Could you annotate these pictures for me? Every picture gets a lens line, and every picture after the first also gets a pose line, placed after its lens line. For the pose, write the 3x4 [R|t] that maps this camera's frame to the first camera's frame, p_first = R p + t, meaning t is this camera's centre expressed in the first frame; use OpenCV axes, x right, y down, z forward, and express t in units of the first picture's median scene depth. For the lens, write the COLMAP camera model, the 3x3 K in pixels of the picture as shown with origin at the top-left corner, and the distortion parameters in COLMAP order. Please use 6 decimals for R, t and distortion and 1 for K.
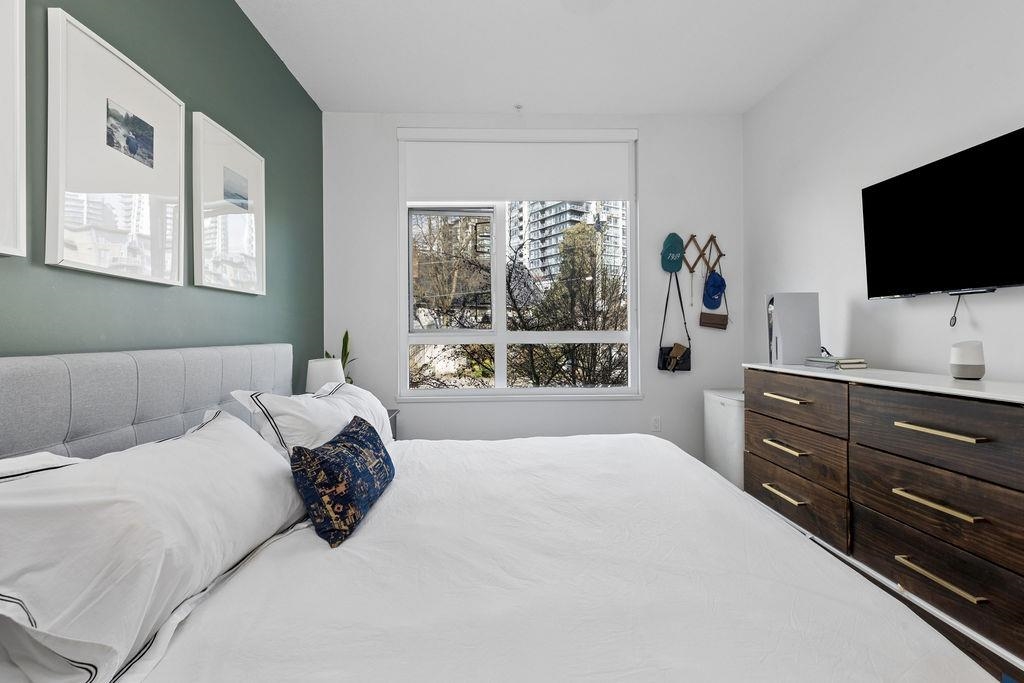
lens RADIAL K [[462.9, 0, 511.9], [0, 462.9, 336.0], [0, 0, 1]] dist [0.000632, -0.000368]
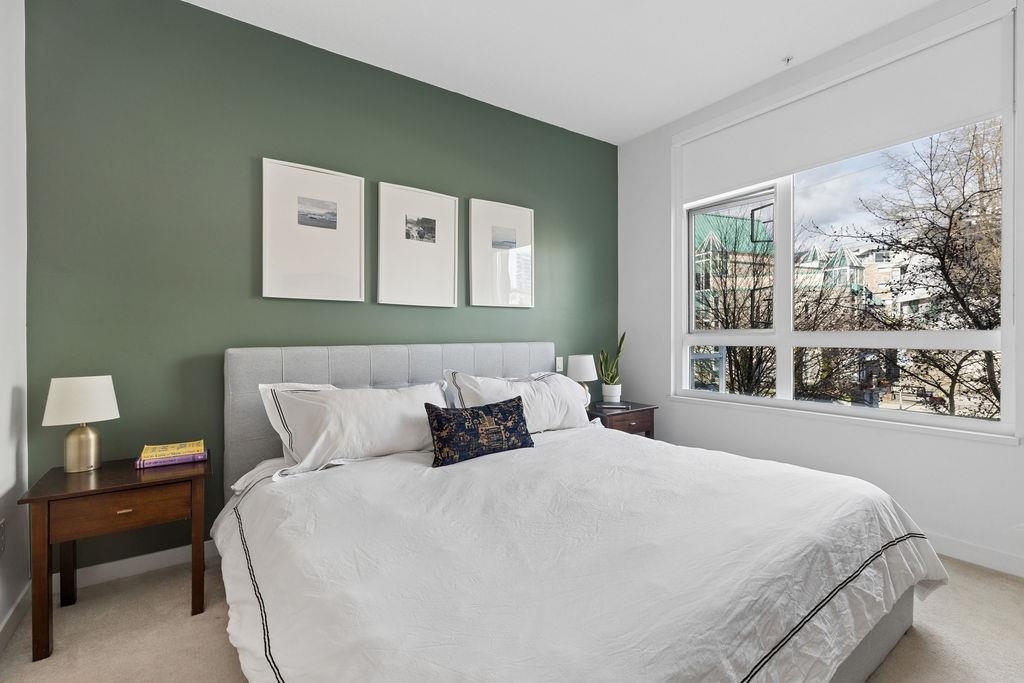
lens RADIAL K [[461.6, 0, 515.1], [0, 461.6, 343.8], [0, 0, 1]] dist [0.000232, -0.000301]
pose [[0.538785, 0.012547, -0.842350, 0.703052], [-0.003088, 0.999912, 0.012919, 0.001679], [0.842437, -0.004359, 0.538777, 0.235516]]
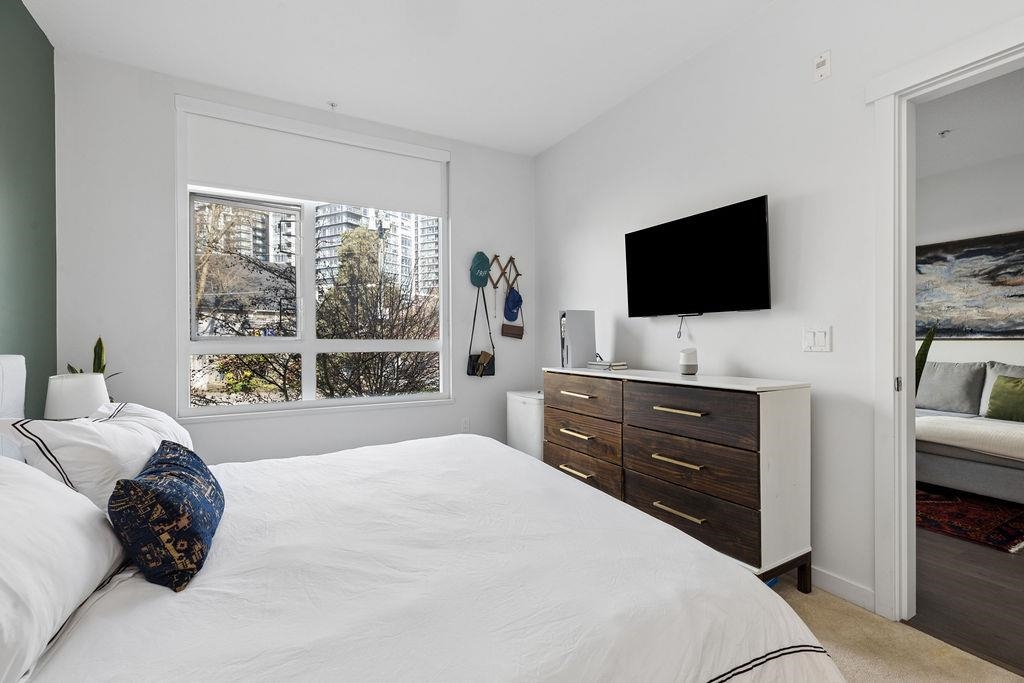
lens RADIAL K [[461.6, 0, 515.1], [0, 461.6, 343.8], [0, 0, 1]] dist [0.000232, -0.000301]
pose [[0.886567, 0.000960, 0.462600, -0.143535], [-0.000447, 0.999999, -0.001219, -0.000974], [-0.462601, 0.000874, 0.886566, -0.030132]]
